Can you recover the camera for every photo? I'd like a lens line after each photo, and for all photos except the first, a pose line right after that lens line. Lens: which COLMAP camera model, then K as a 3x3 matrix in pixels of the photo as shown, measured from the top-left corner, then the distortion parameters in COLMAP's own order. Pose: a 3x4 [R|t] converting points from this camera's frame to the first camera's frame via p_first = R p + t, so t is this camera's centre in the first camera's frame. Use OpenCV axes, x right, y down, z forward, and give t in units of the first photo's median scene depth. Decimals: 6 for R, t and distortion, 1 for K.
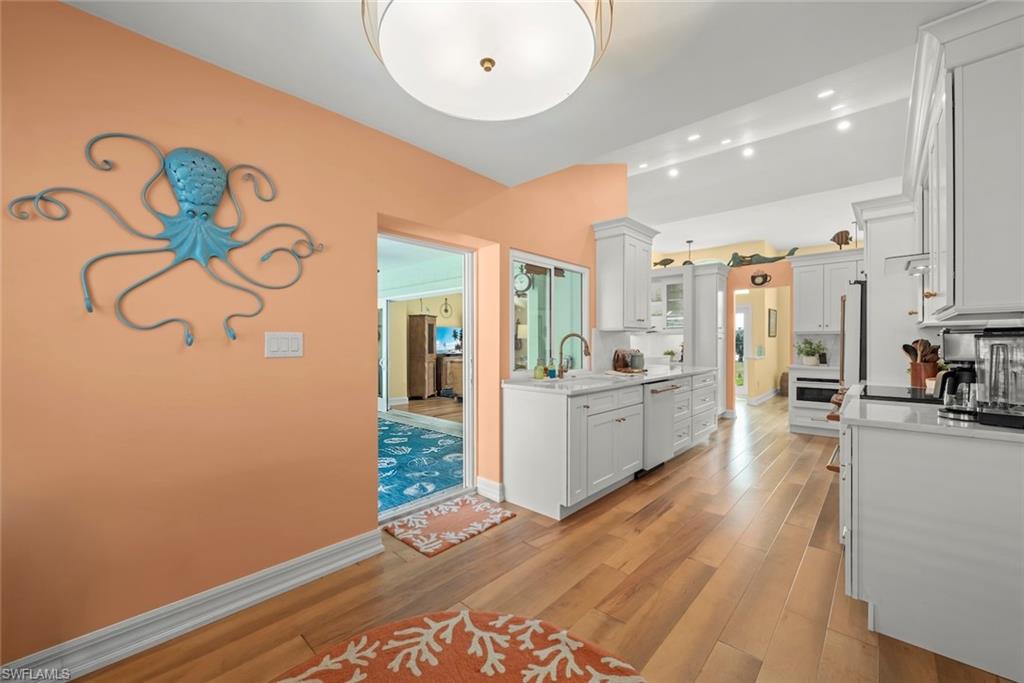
lens RADIAL K [[400.0, 0, 506.7], [0, 400.0, 345.9], [0, 0, 1]] dist [-0.000195, -0.000076]
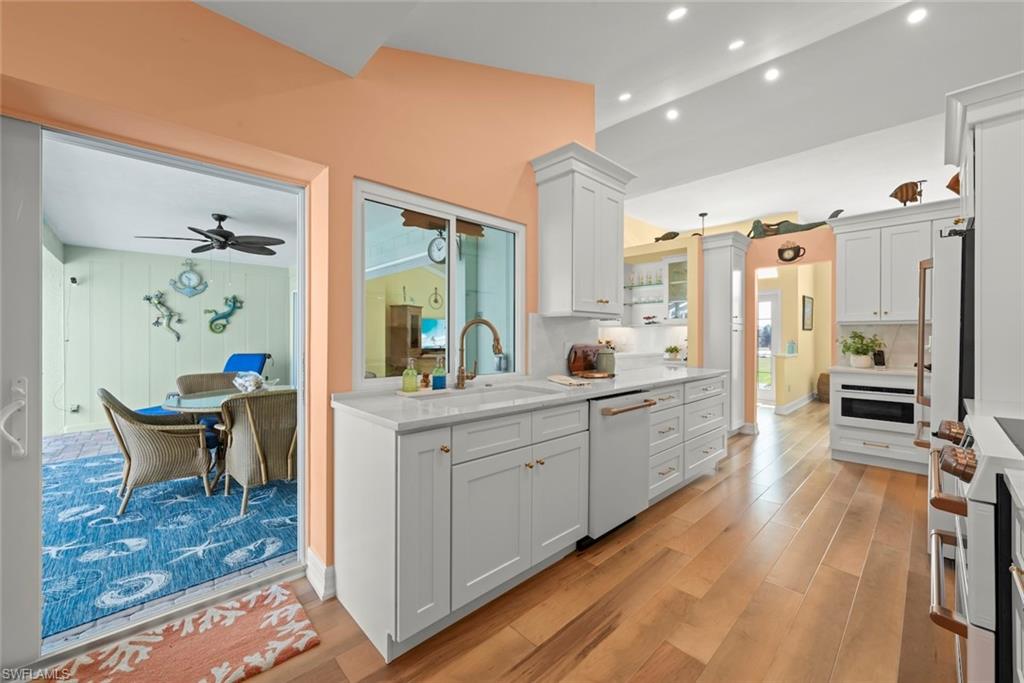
lens RADIAL K [[394.6, 0, 509.8], [0, 394.6, 338.4], [0, 0, 1]] dist [-0.001824, -0.000079]
pose [[0.998026, 0.004137, -0.062663, 0.212685], [-0.004432, 0.999980, -0.004572, 0.002101], [0.062643, 0.004841, 0.998024, 0.313244]]
